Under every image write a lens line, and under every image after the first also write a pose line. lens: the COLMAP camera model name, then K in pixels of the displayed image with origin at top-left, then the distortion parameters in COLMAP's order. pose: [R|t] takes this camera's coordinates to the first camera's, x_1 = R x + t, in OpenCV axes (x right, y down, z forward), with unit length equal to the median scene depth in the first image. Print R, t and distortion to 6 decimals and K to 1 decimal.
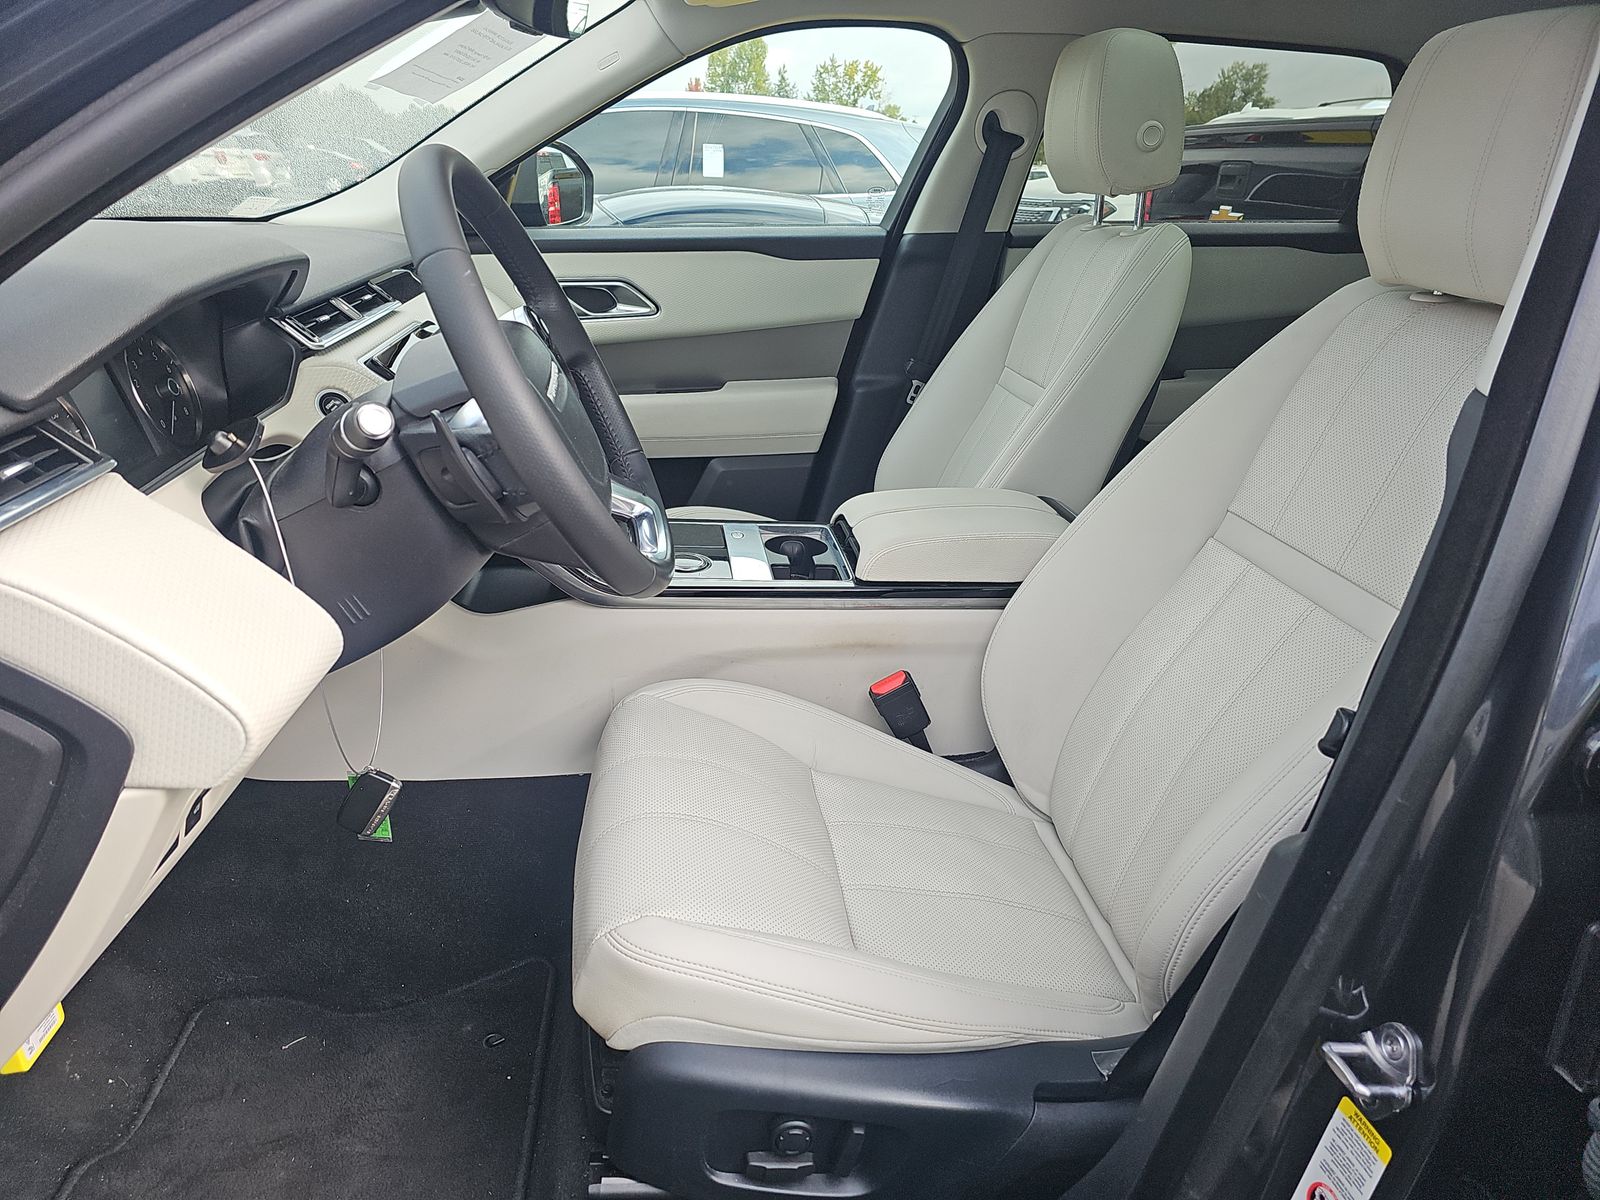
lens RADIAL K [[1059.1, 0, 794.5], [0, 1059.1, 573.3], [0, 0, 1]] dist [0.039383, -0.035979]
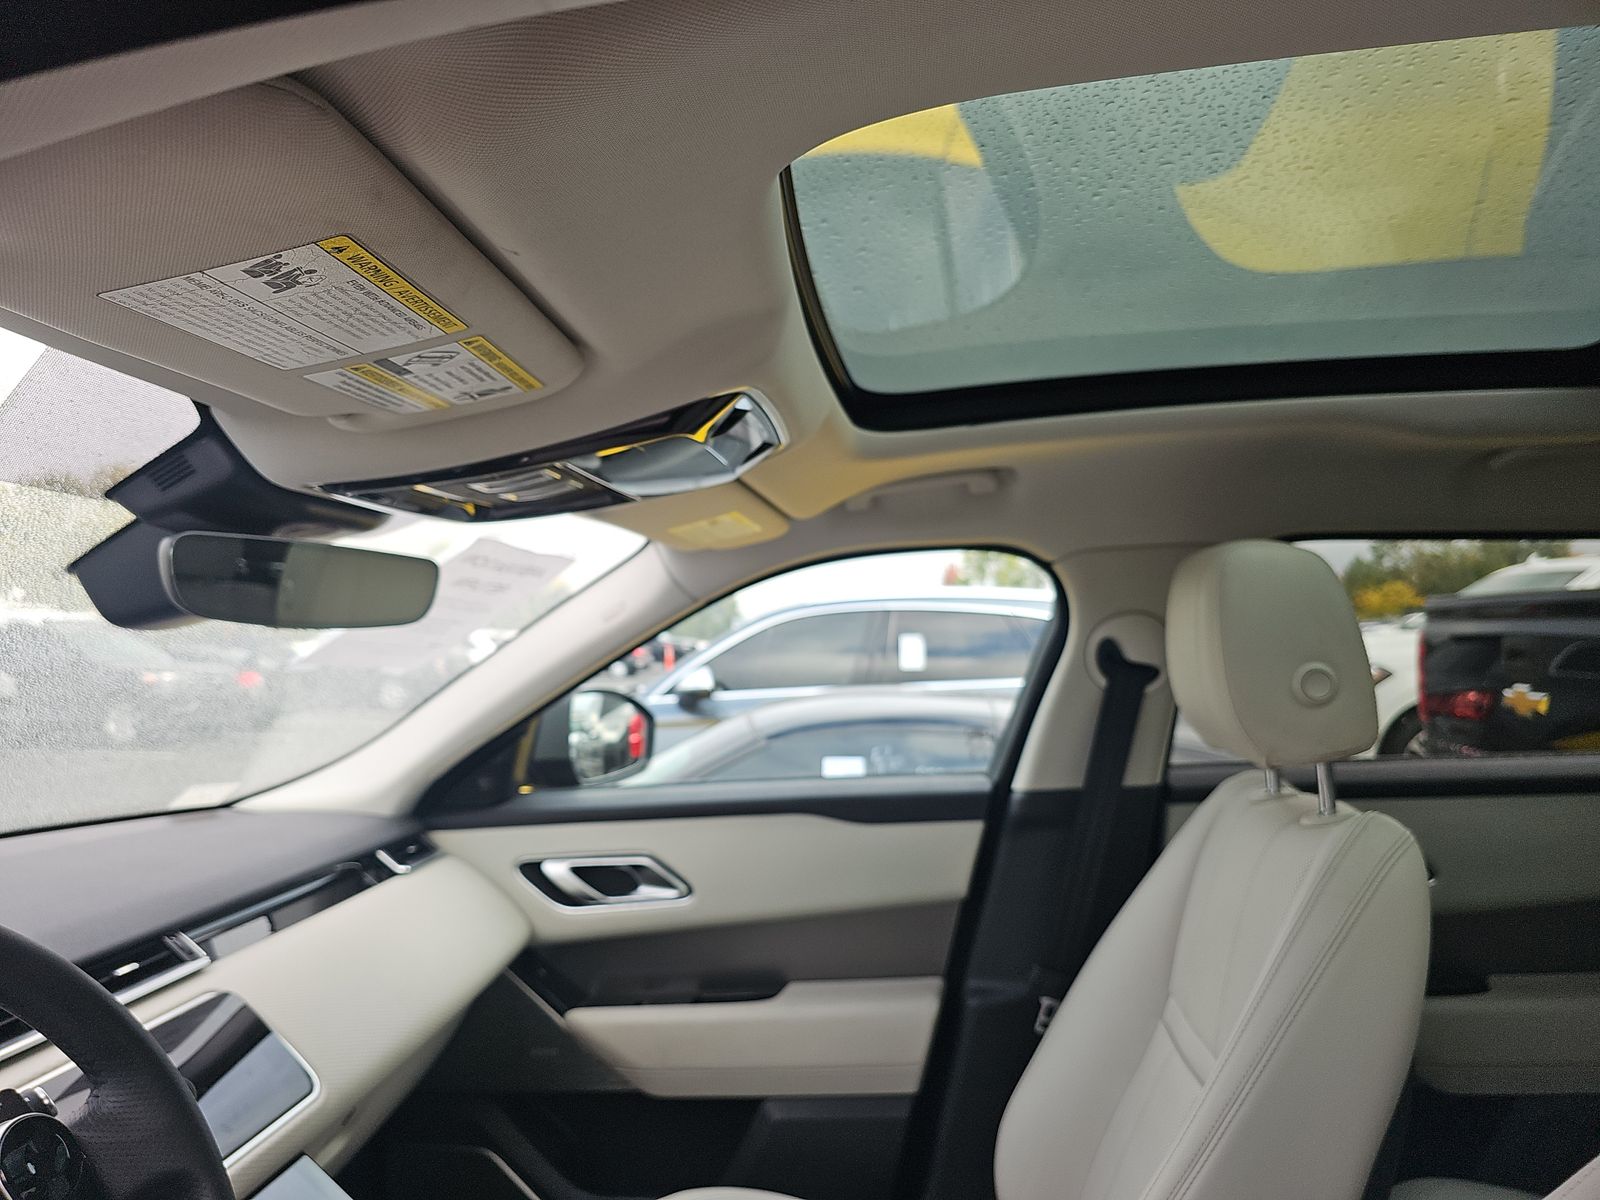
lens RADIAL K [[1059.1, 0, 794.5], [0, 1059.1, 573.3], [0, 0, 1]] dist [0.039383, -0.035979]
pose [[0.969849, -0.062795, -0.235477, 0.135665], [-0.039503, 0.912949, -0.406158, -0.145306], [0.240483, 0.403214, 0.882942, 0.238040]]
